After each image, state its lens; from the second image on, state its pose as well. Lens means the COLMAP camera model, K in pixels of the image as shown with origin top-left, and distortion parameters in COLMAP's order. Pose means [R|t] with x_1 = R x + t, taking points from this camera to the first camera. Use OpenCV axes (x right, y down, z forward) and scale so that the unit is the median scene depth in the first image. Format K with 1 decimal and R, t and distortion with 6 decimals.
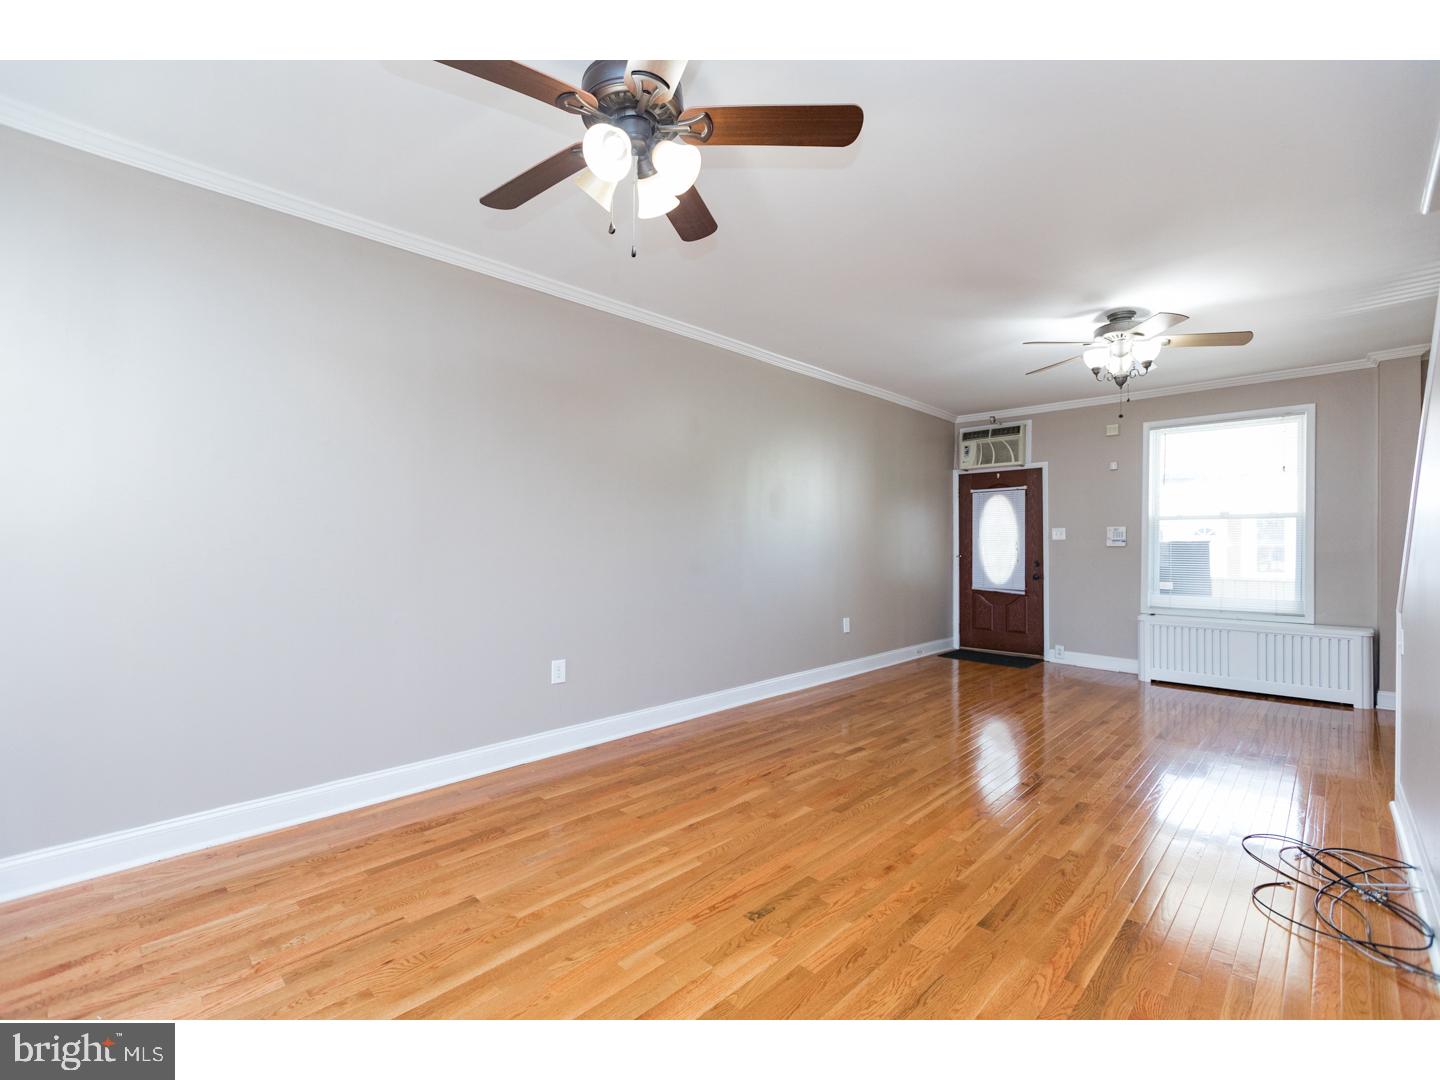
lens RADIAL K [[635.9, 0, 725.6], [0, 635.9, 543.6], [0, 0, 1]] dist [0.000954, -0.002944]
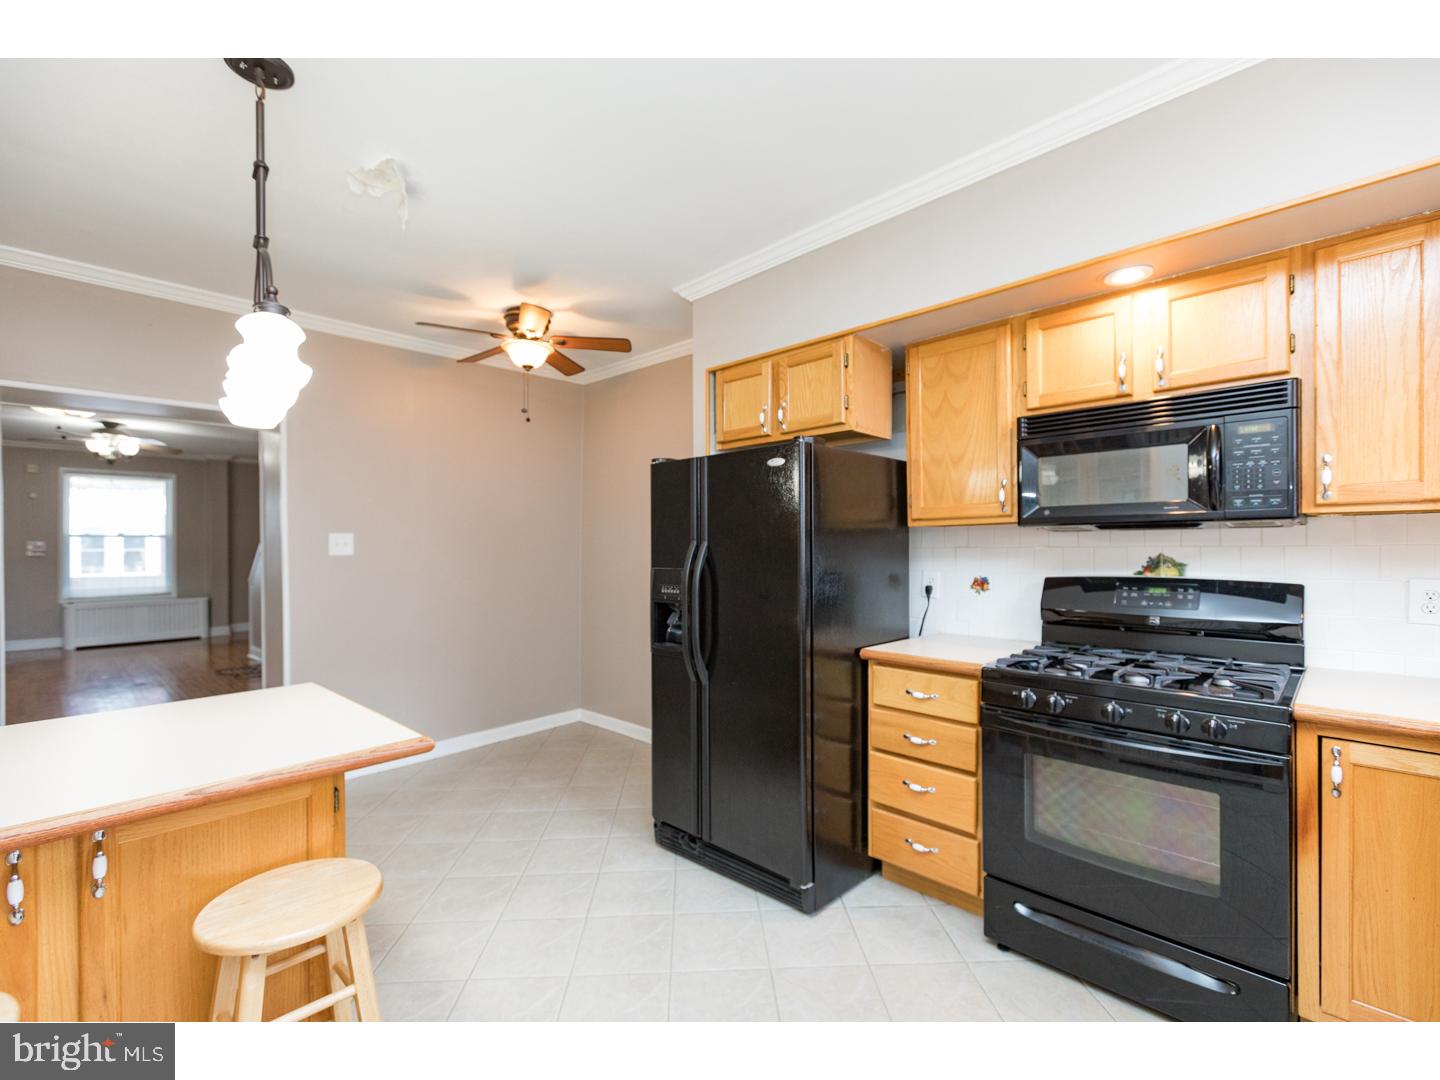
lens RADIAL K [[635.9, 0, 710.6], [0, 635.9, 548.1], [0, 0, 1]] dist [0.000954, -0.002944]
pose [[-0.014962, -0.006915, 0.999864, -1.114205], [0.003695, 0.999969, 0.006972, -0.023790], [-0.999881, 0.003799, -0.014936, -0.599387]]
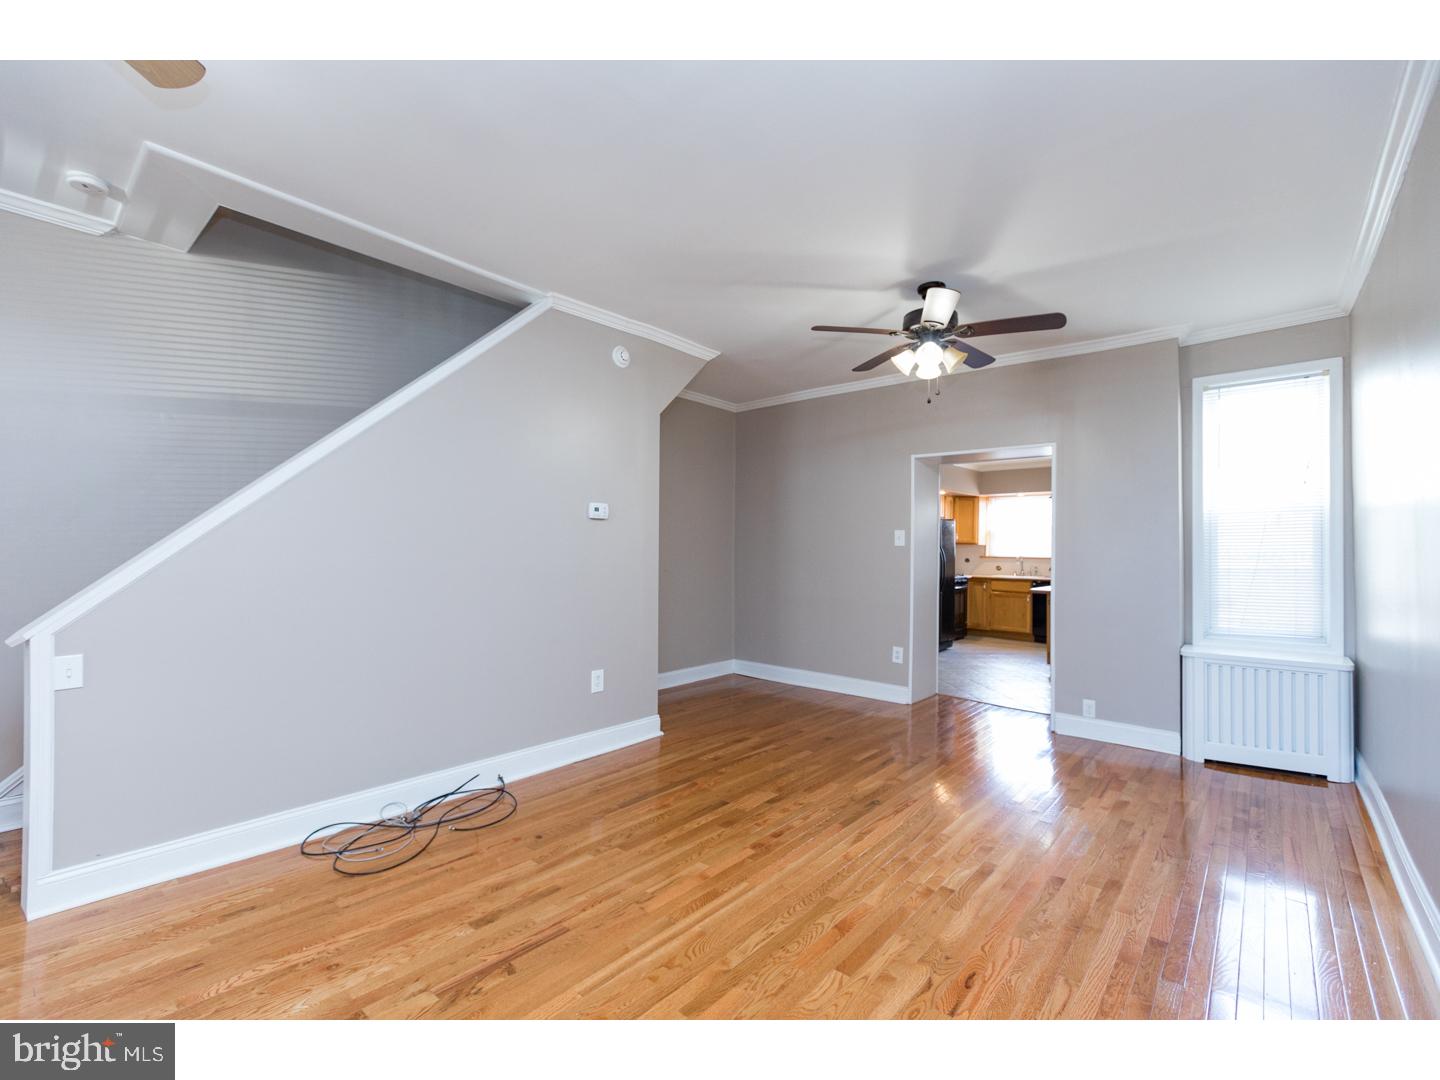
lens RADIAL K [[635.9, 0, 721.8], [0, 635.9, 539.2], [0, 0, 1]] dist [0.000954, -0.002944]
pose [[-0.998063, -0.017107, -0.059817, 0.257213], [-0.015776, 0.999619, -0.022641, 0.004027], [0.060181, -0.021653, -0.997953, 1.259786]]
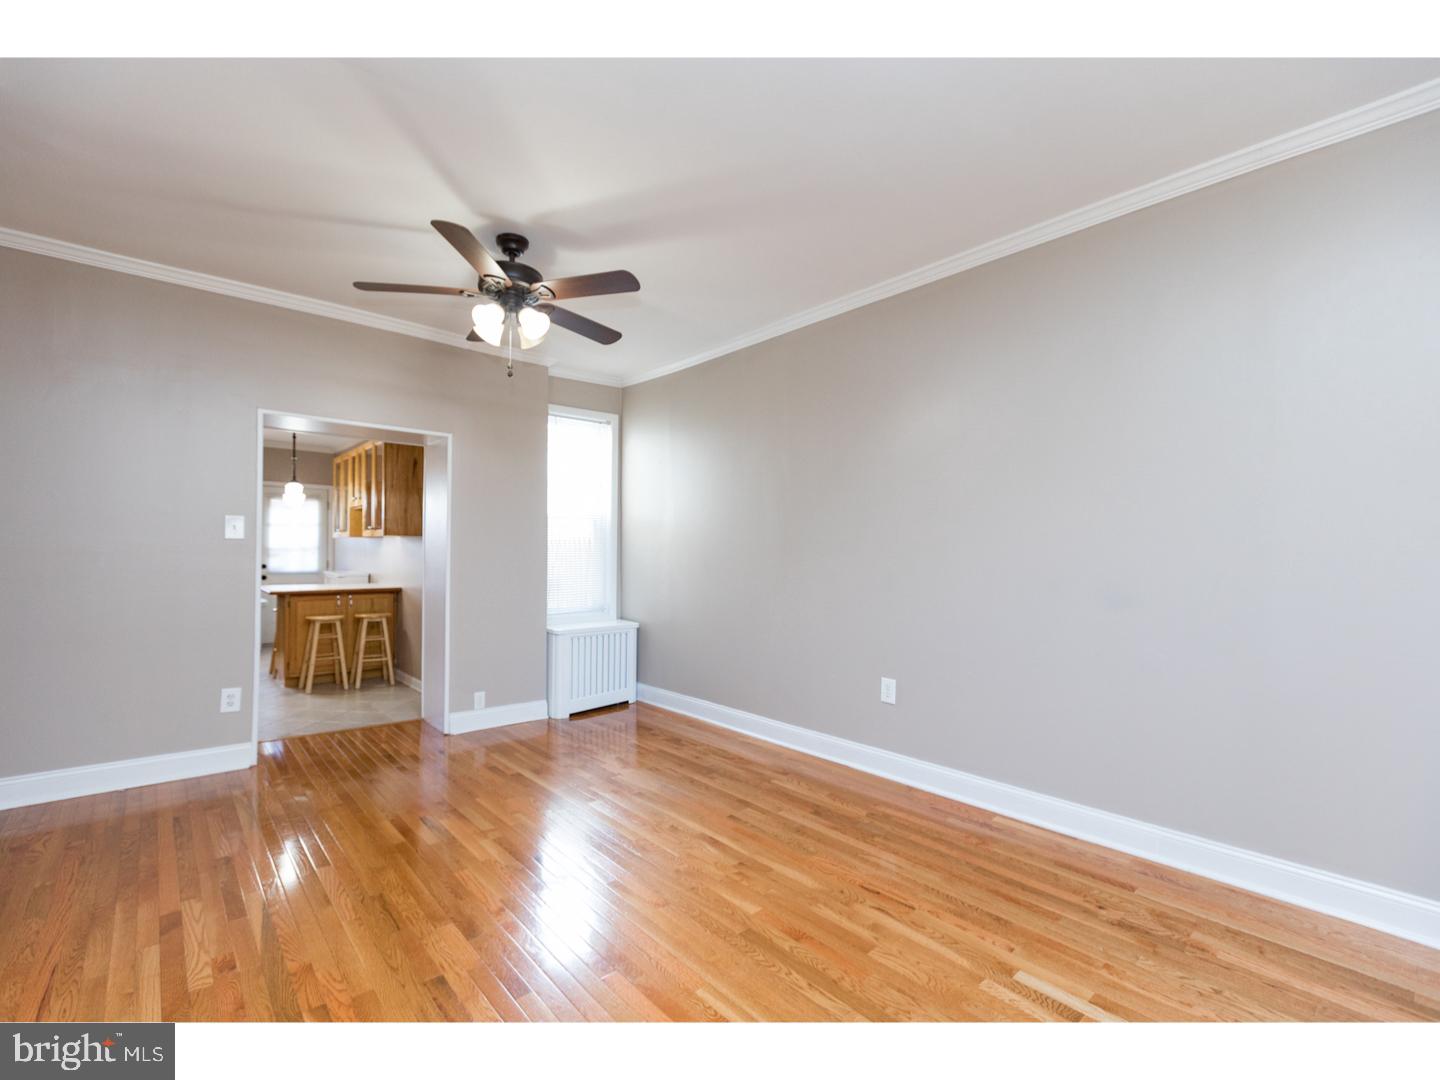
lens RADIAL K [[635.9, 0, 714.9], [0, 635.9, 551.9], [0, 0, 1]] dist [0.000954, -0.002944]
pose [[-0.078027, -0.006336, -0.996931, 0.634431], [-0.009197, 0.999942, -0.005636, -0.000300], [0.996909, 0.008729, -0.078081, 0.725467]]
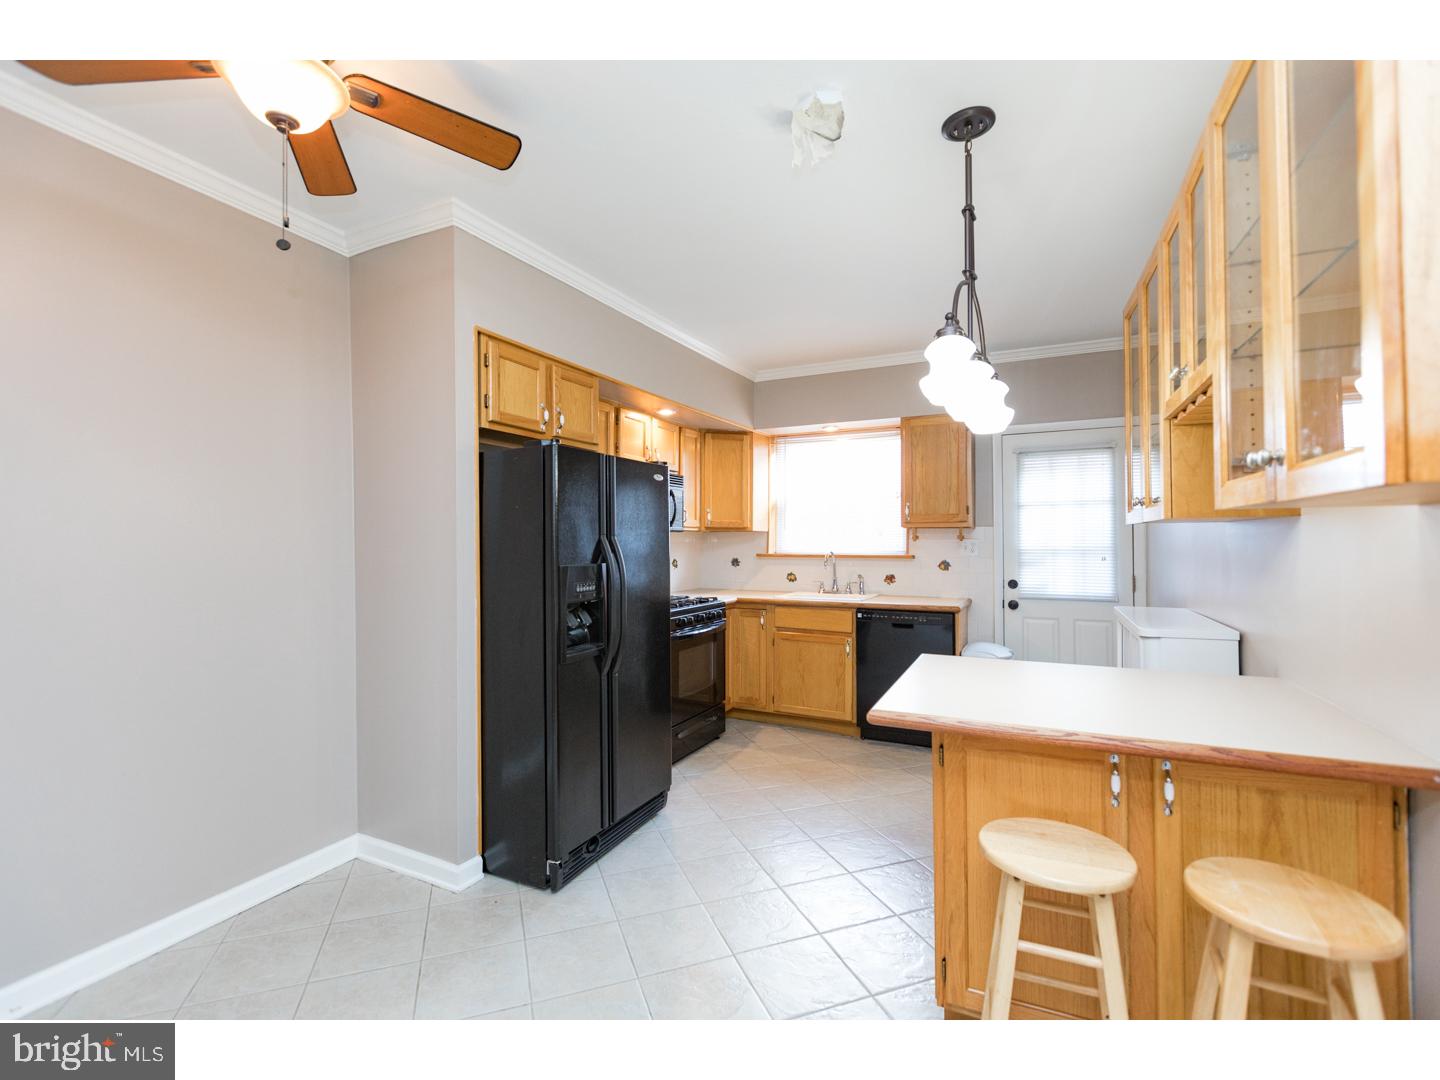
lens RADIAL K [[635.9, 0, 724.2], [0, 635.9, 535.8], [0, 0, 1]] dist [0.000954, -0.002944]
pose [[-0.944885, -0.004305, -0.327374, -0.413282], [0.001081, 0.999867, -0.016270, -0.016386], [0.327400, -0.015727, -0.944755, 0.028233]]
